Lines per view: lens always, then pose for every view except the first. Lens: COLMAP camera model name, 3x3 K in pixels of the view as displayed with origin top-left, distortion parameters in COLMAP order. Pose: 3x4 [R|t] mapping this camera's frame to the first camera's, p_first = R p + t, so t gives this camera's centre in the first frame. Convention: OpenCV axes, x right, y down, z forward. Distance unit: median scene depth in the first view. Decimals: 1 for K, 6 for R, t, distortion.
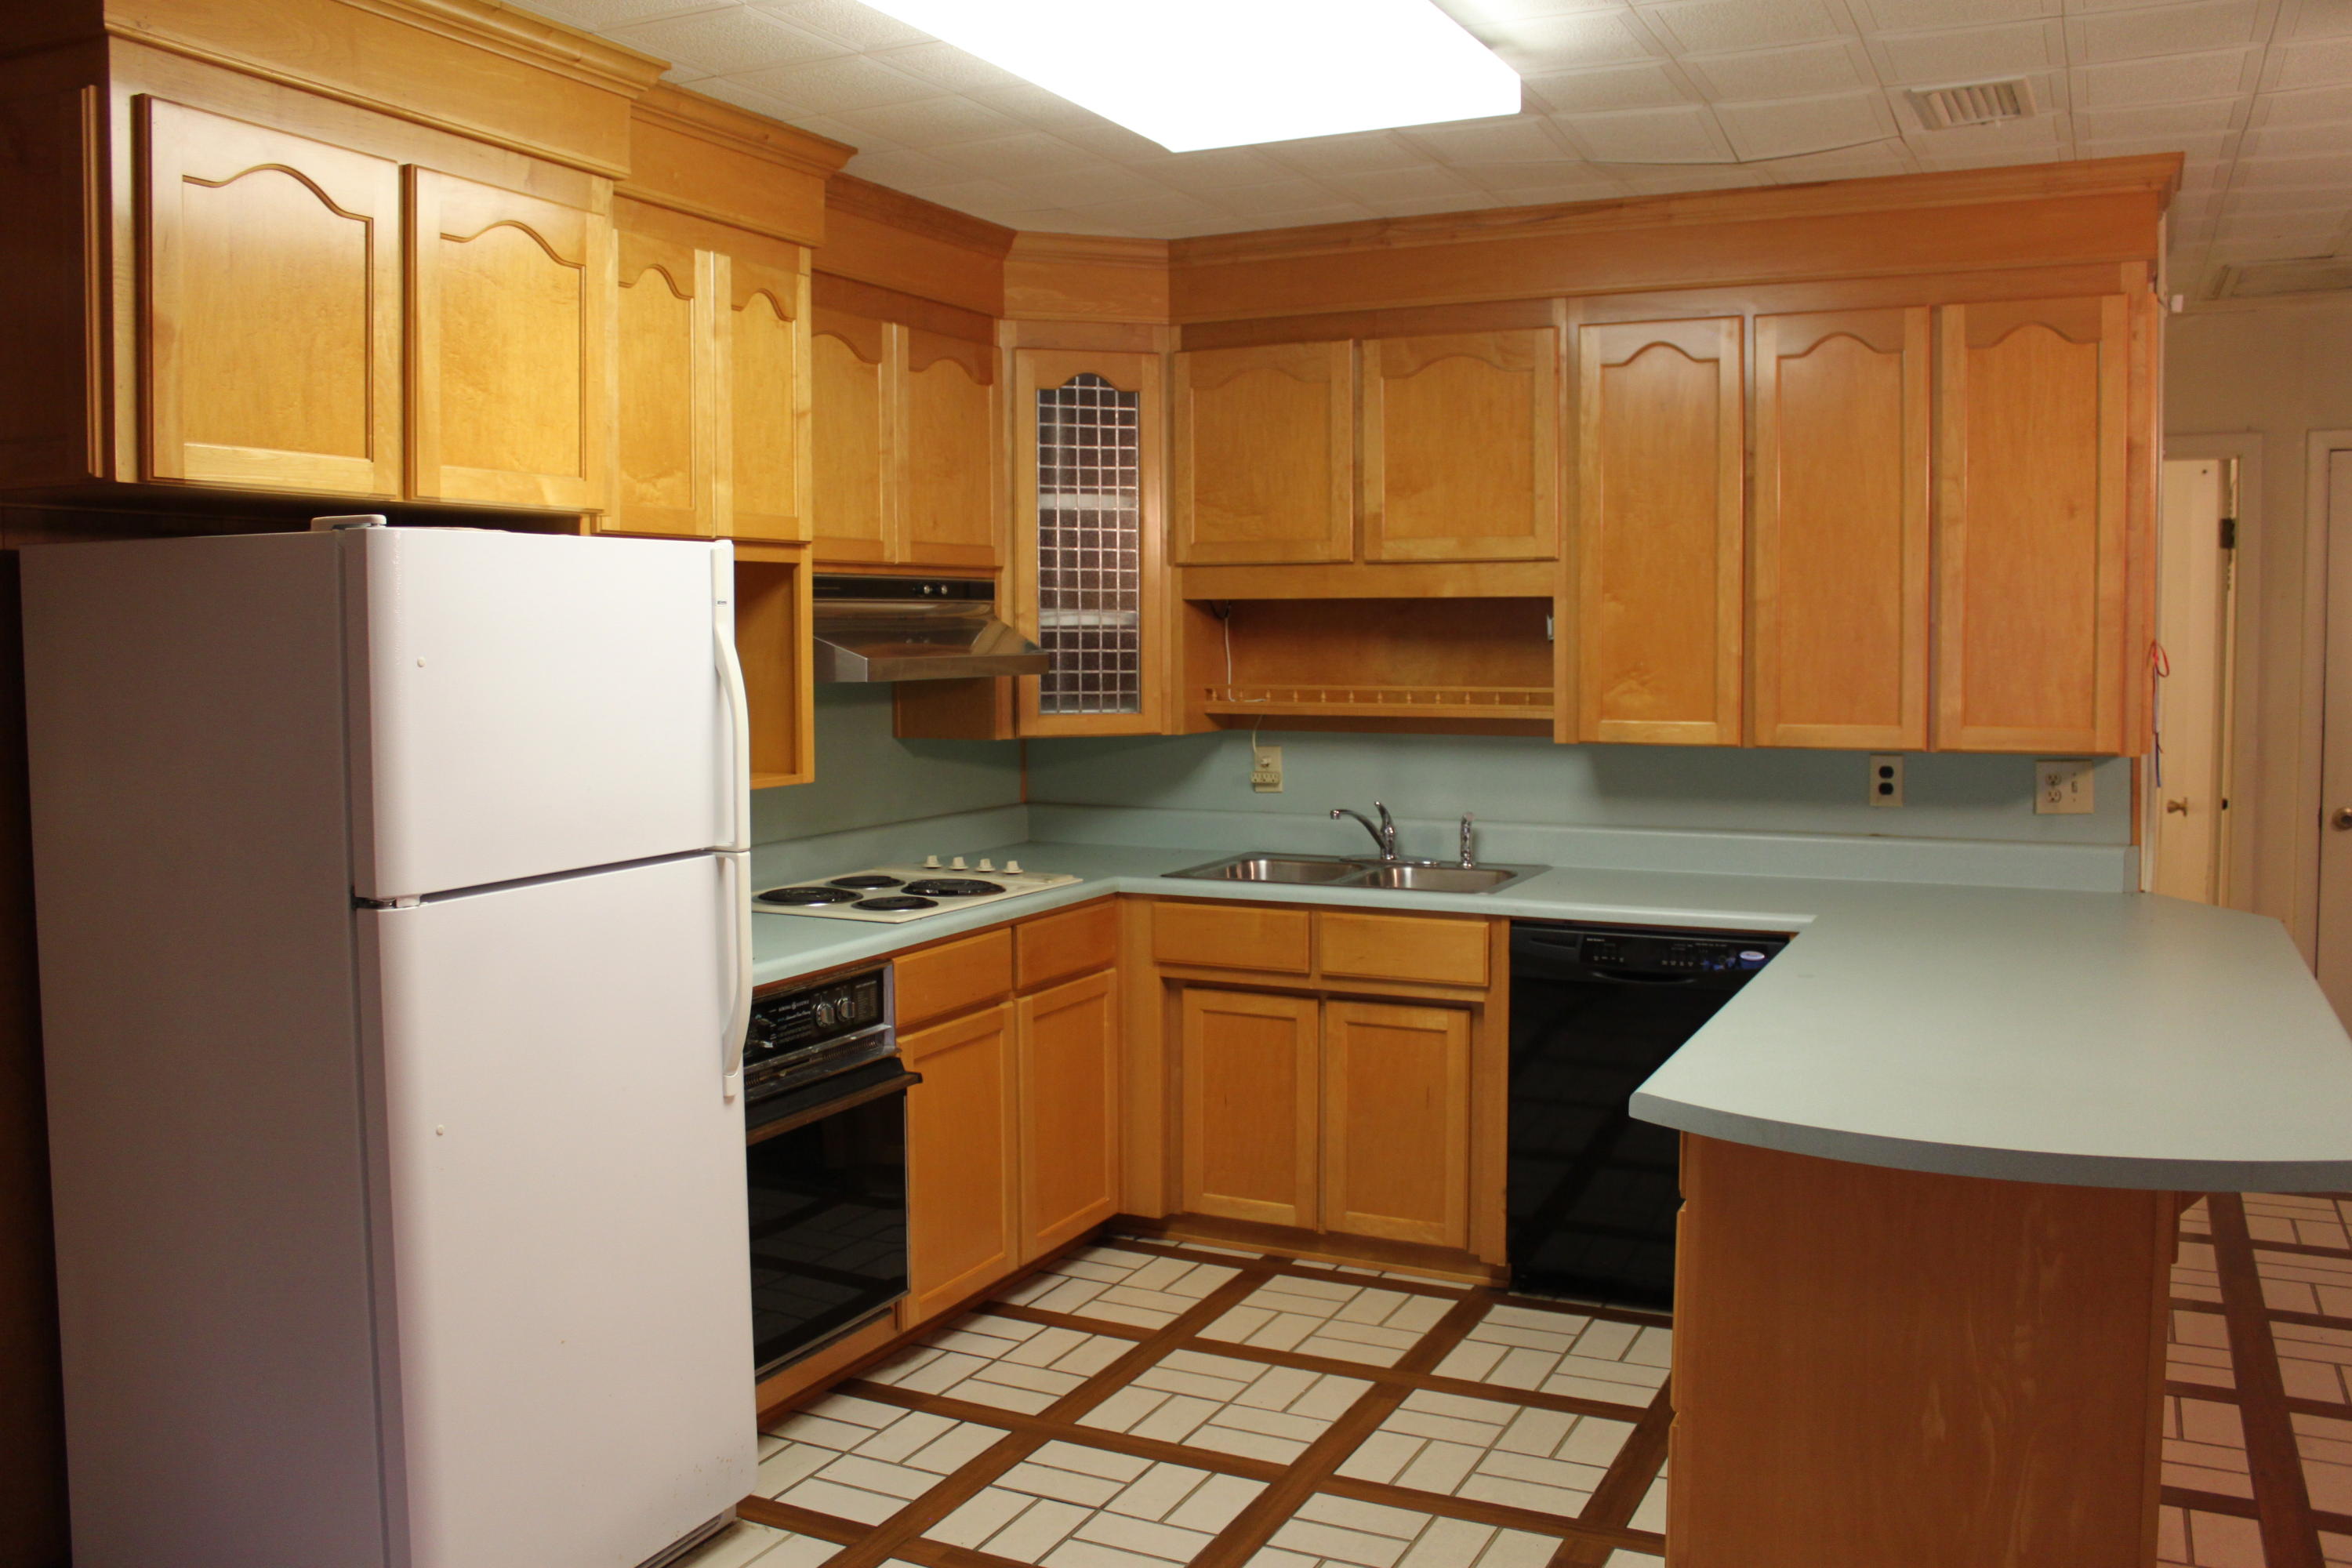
lens RADIAL K [[1971.3, 0, 1168.4], [0, 1971.3, 754.0], [0, 0, 1]] dist [-0.162875, 0.148427]
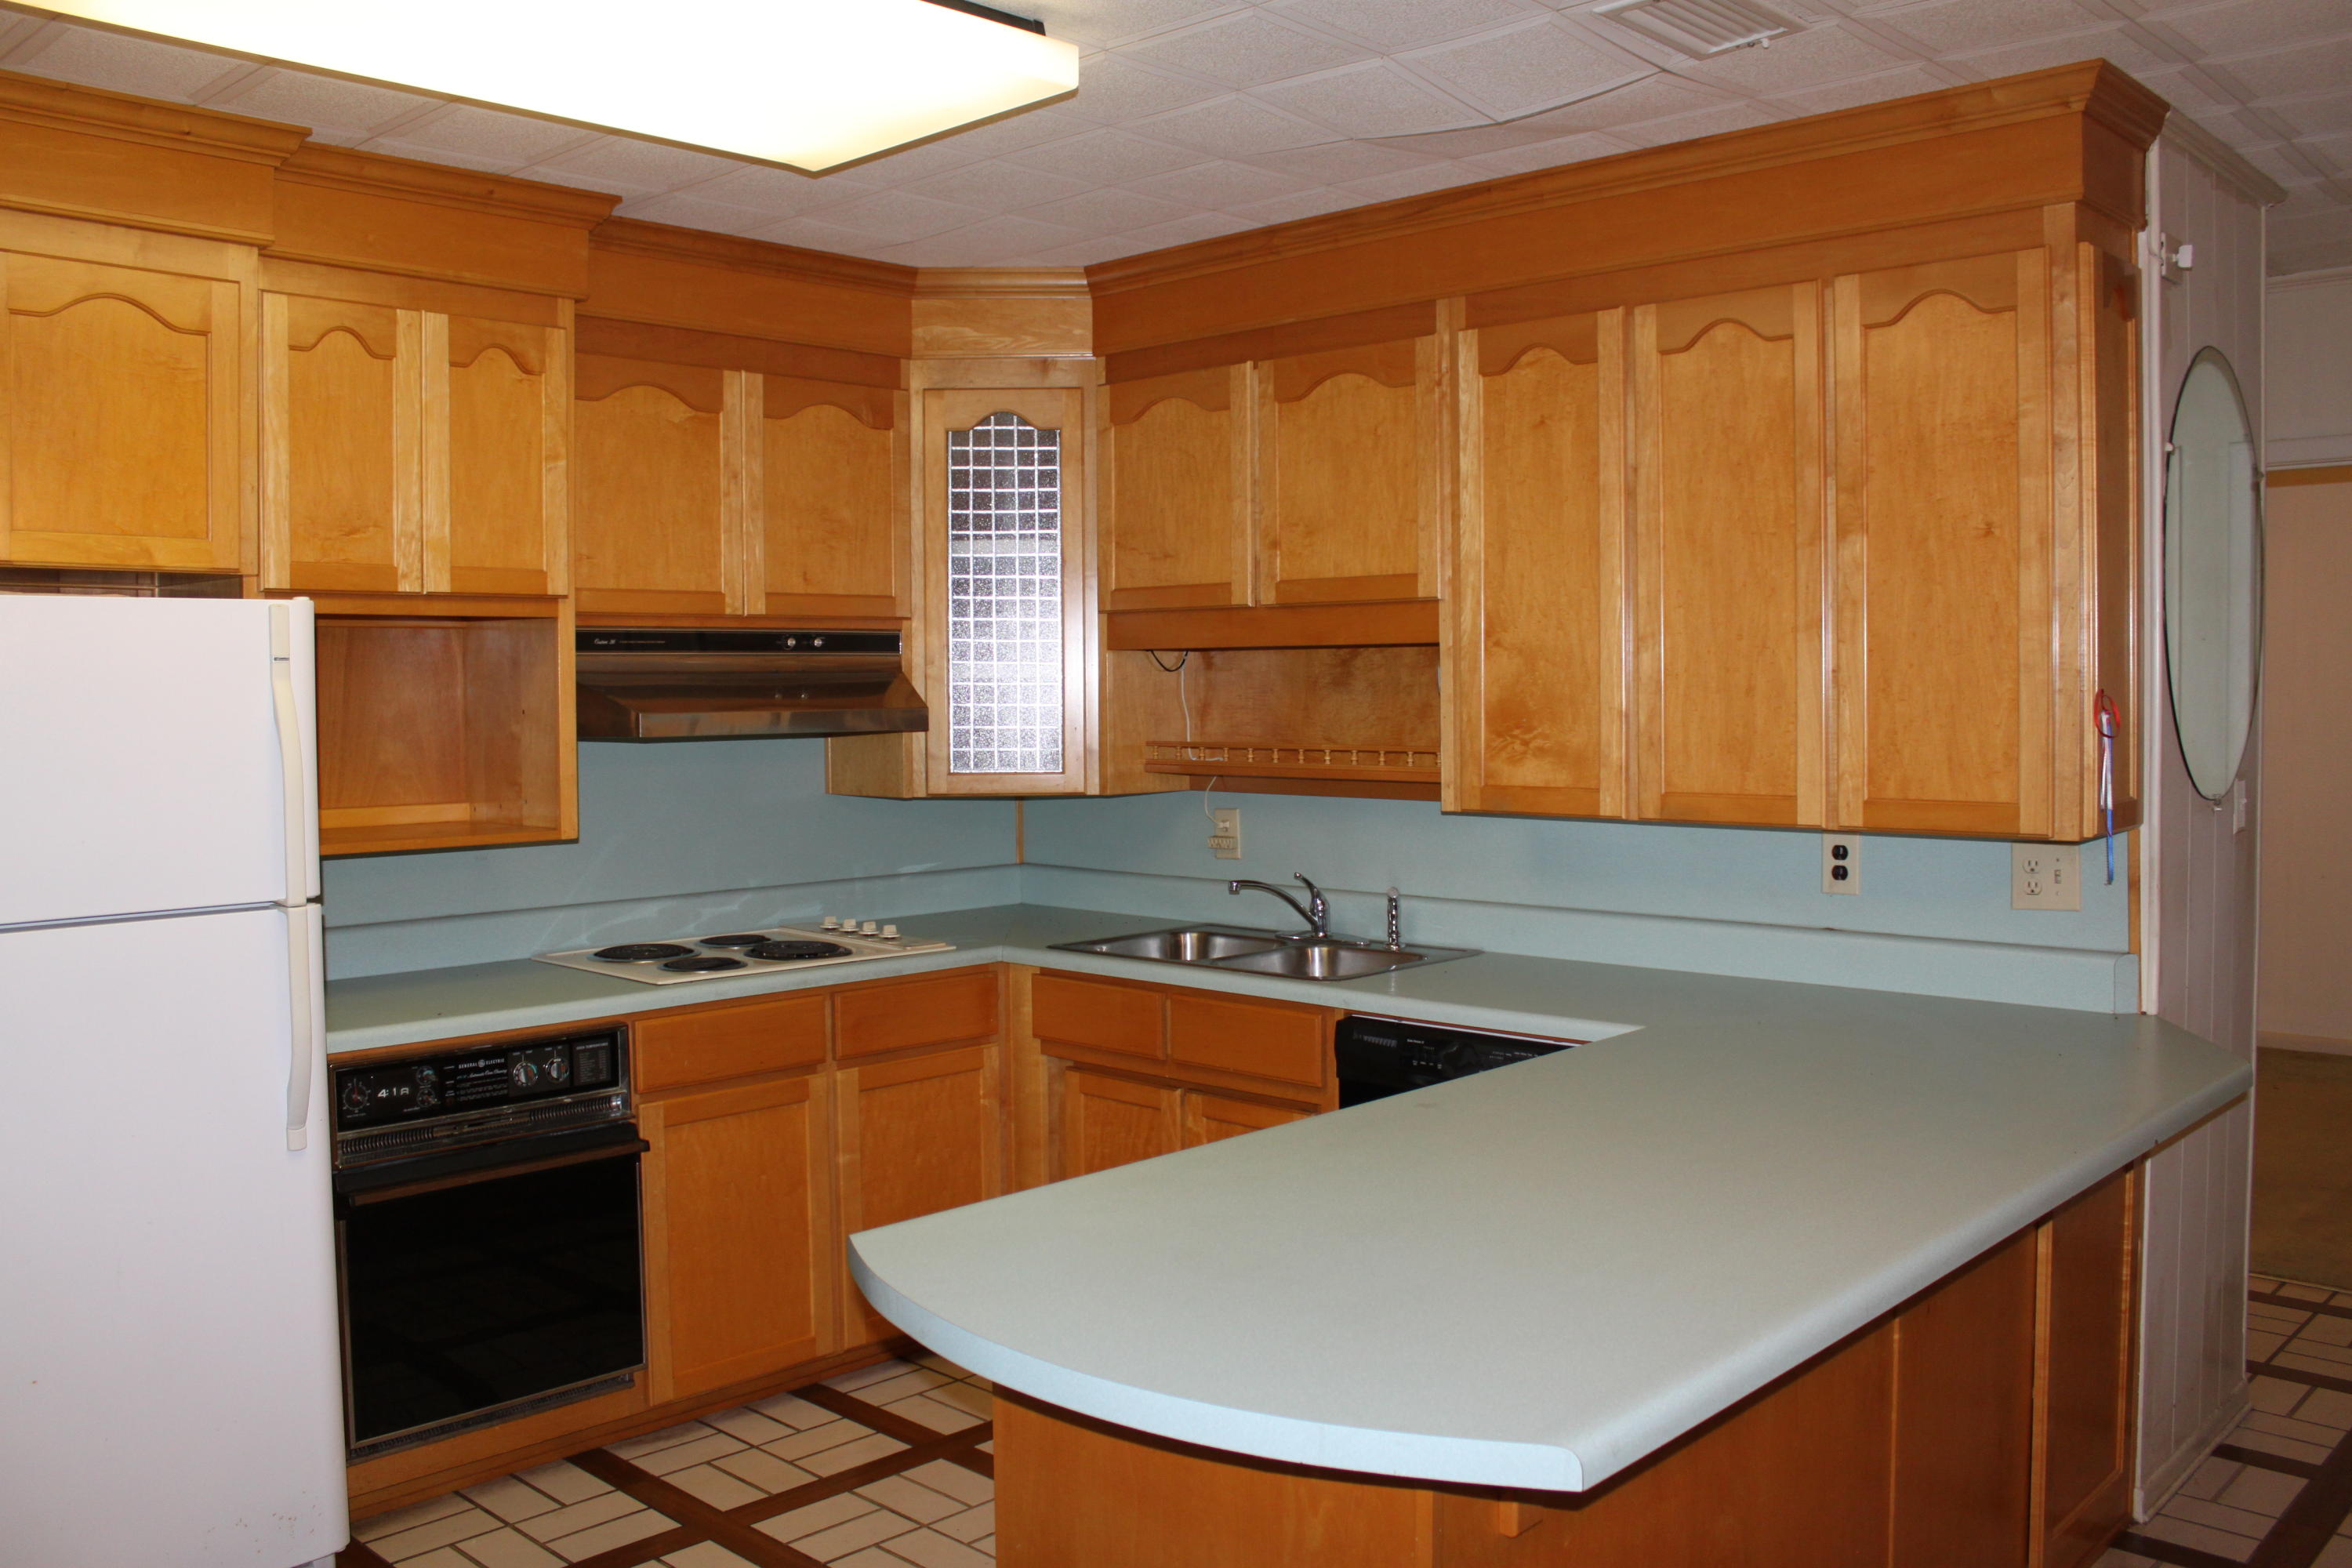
lens RADIAL K [[1971.3, 0, 1168.4], [0, 1971.3, 754.0], [0, 0, 1]] dist [-0.162875, 0.148427]
pose [[0.954346, 0.008138, -0.298594, 0.347640], [-0.015826, 0.999602, -0.023336, -0.008806], [0.298285, 0.026996, 0.954095, 0.133550]]
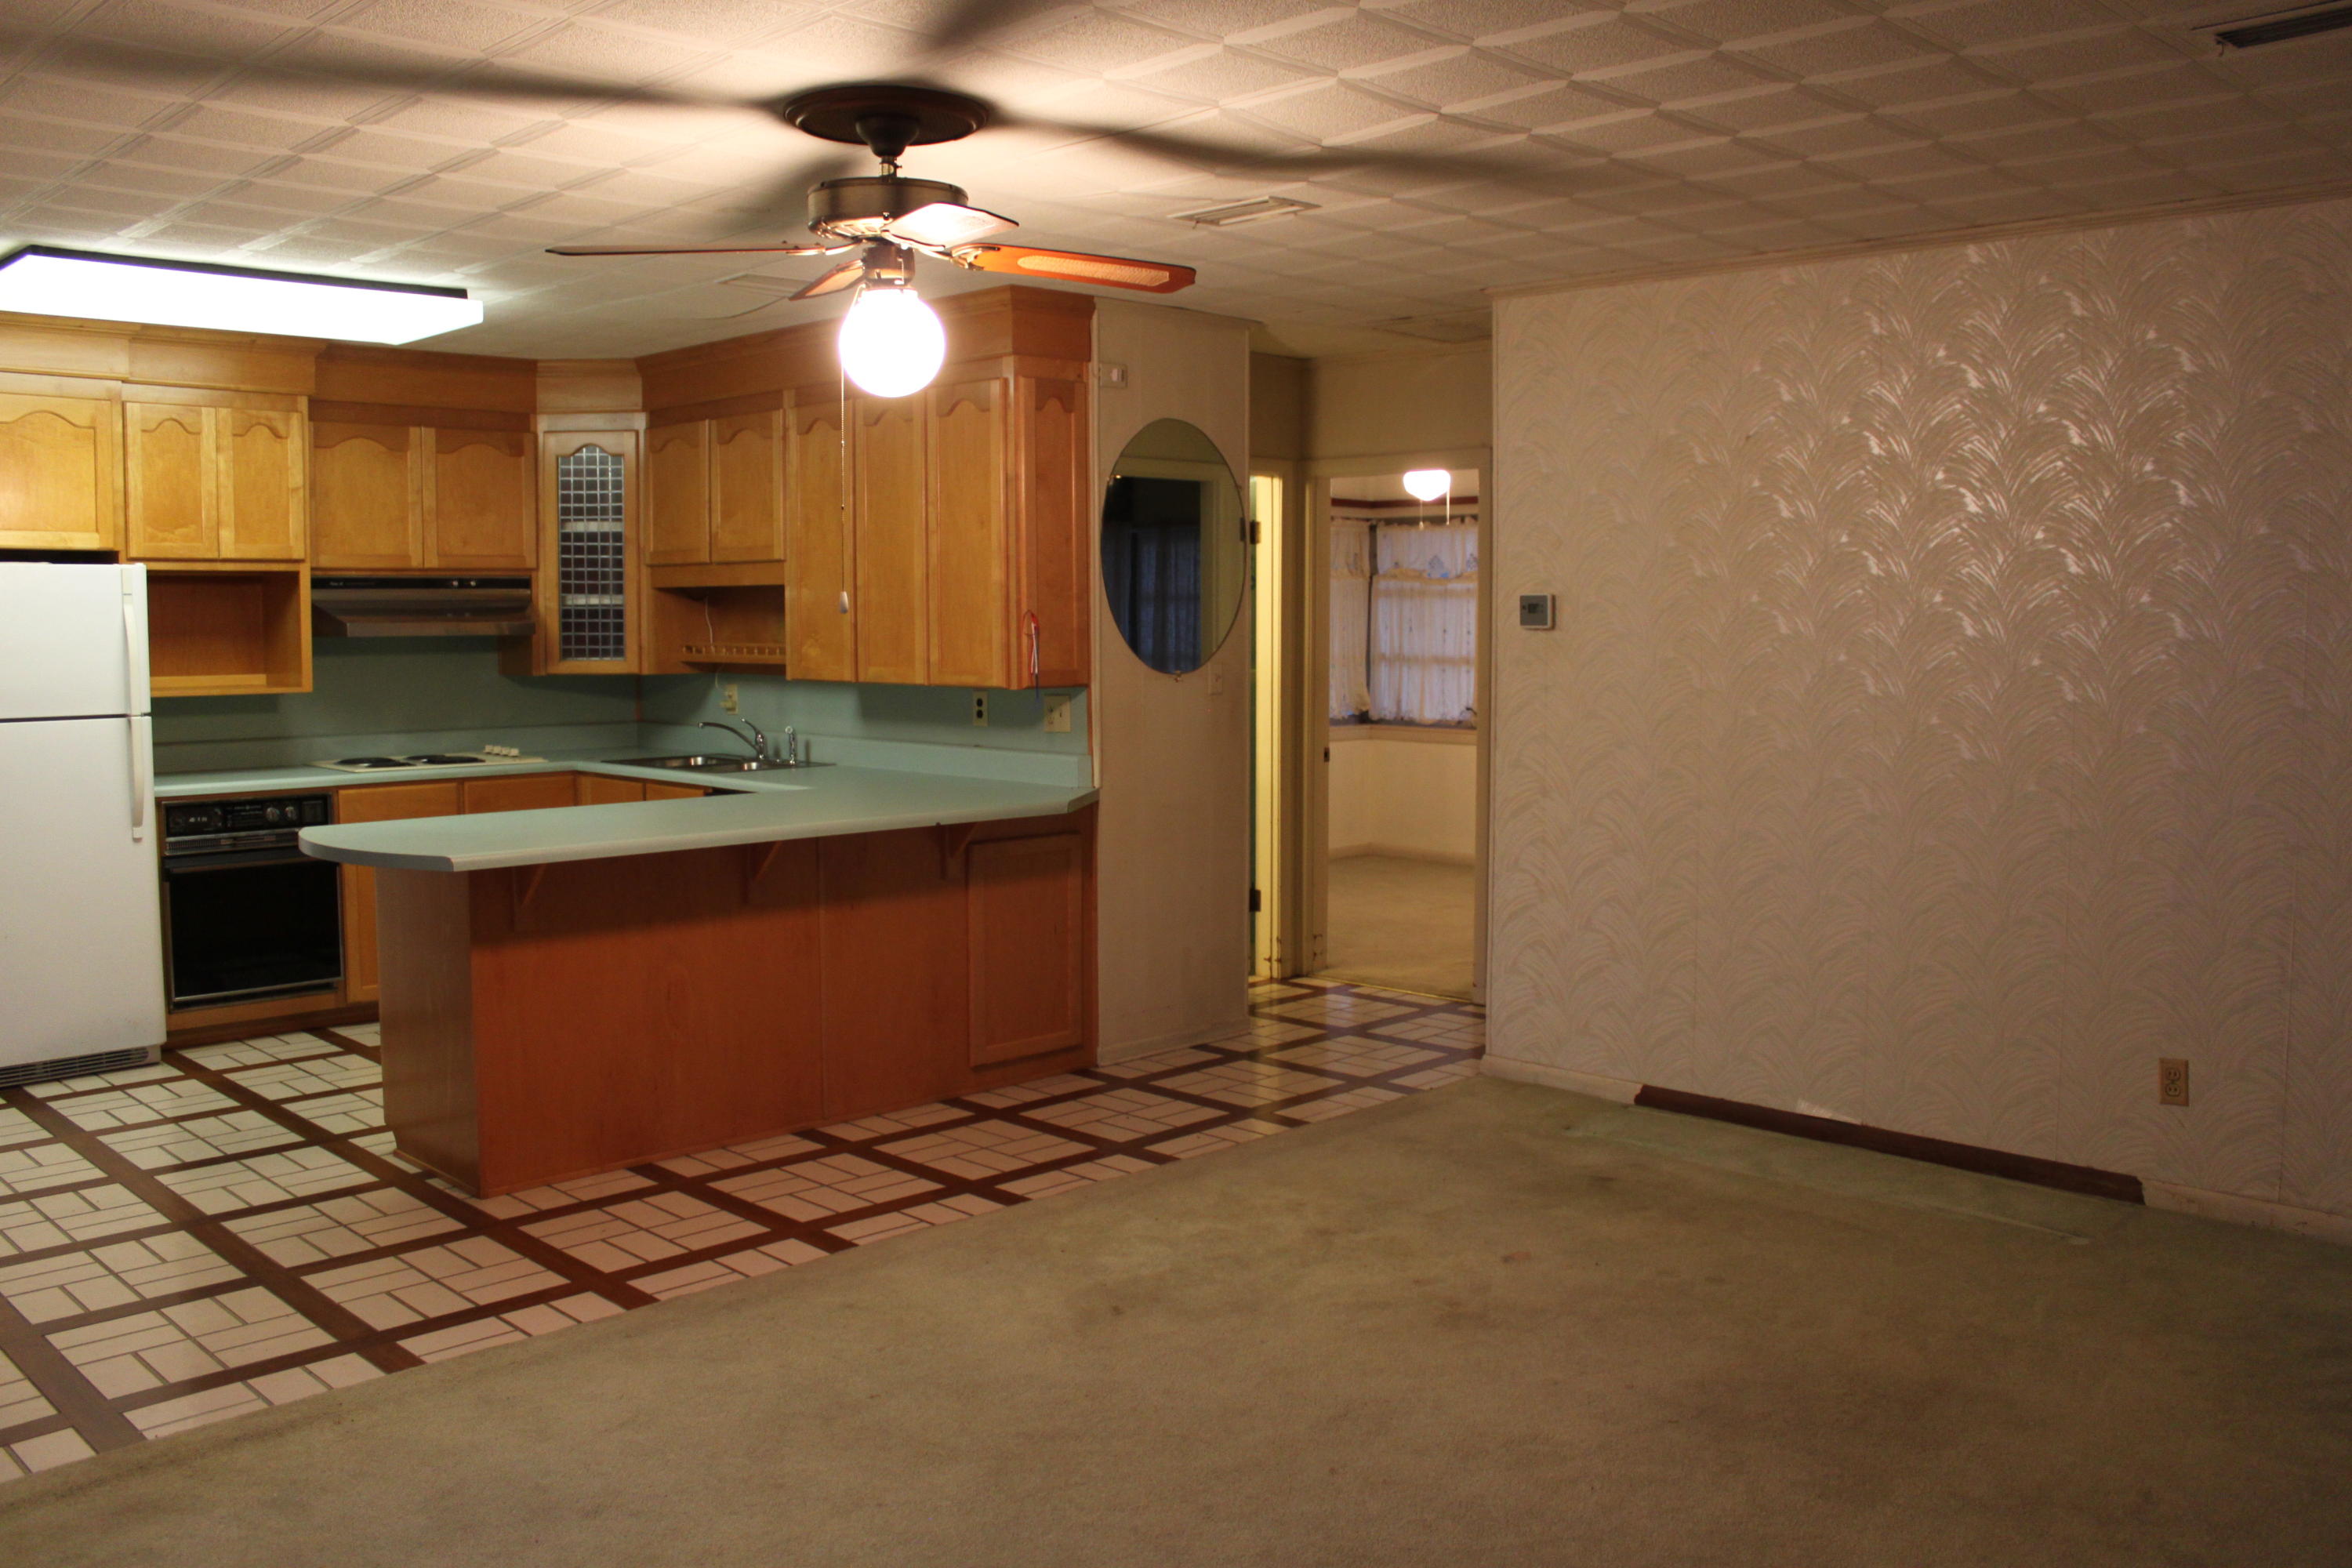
lens RADIAL K [[1971.3, 0, 1168.4], [0, 1971.3, 754.0], [0, 0, 1]] dist [-0.162875, 0.148427]
pose [[0.944282, 0.027677, -0.327971, 1.002573], [-0.024794, 0.999608, 0.012969, 0.025596], [0.328202, -0.004115, 0.944599, -0.358718]]
